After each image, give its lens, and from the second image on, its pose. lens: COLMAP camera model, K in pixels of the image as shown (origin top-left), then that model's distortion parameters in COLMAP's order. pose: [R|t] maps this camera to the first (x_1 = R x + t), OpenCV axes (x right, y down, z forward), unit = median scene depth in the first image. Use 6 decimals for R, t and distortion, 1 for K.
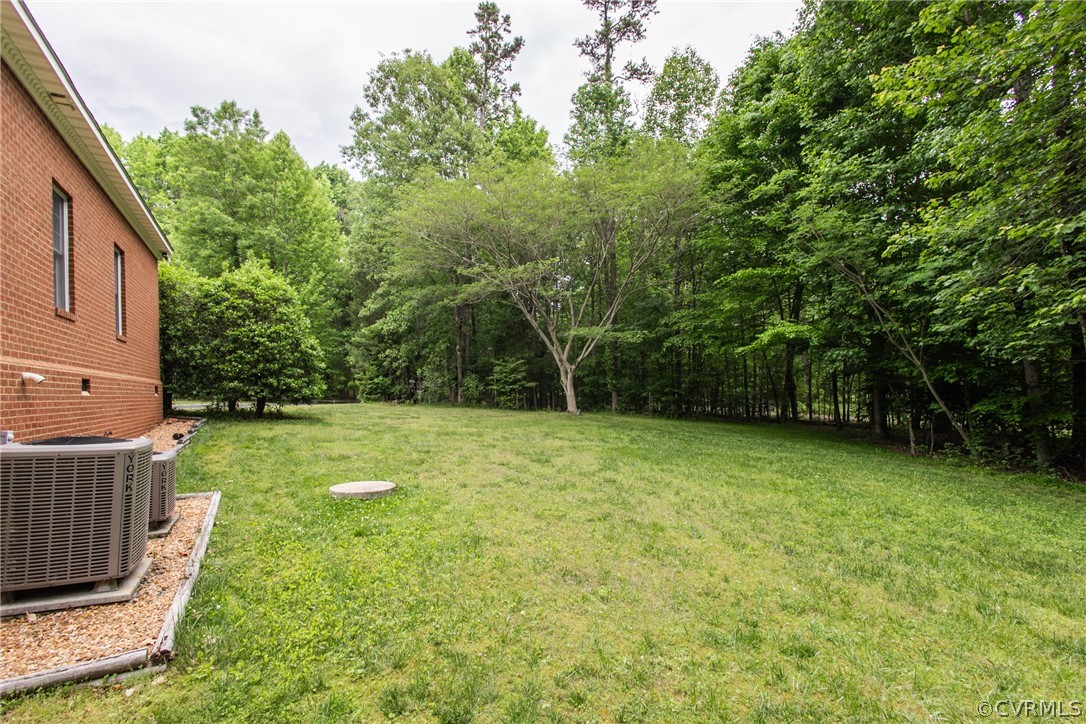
lens RADIAL K [[494.3, 0, 543.0], [0, 494.3, 362.0], [0, 0, 1]] dist [0.023737, 0.000153]
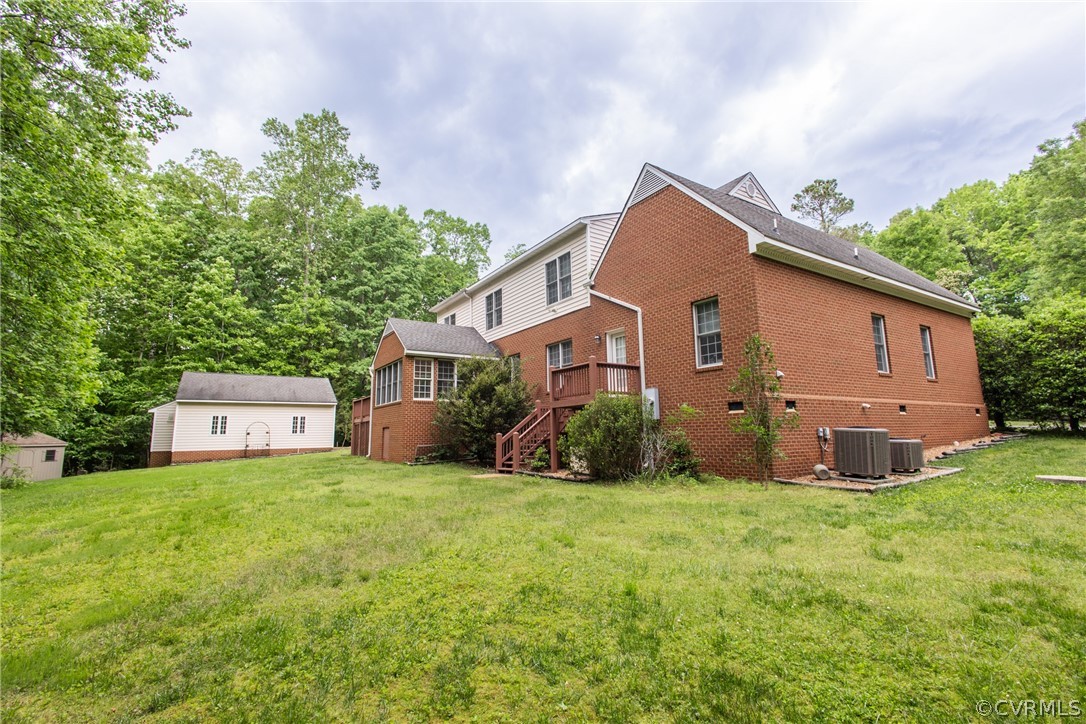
lens RADIAL K [[497.2, 0, 542.0], [0, 497.2, 362.7], [0, 0, 1]] dist [0.012407, -0.000374]
pose [[0.055820, -0.107781, -0.992606, 0.512260], [0.062307, 0.992595, -0.104275, -0.008193], [0.996495, -0.056025, 0.062122, -0.265822]]
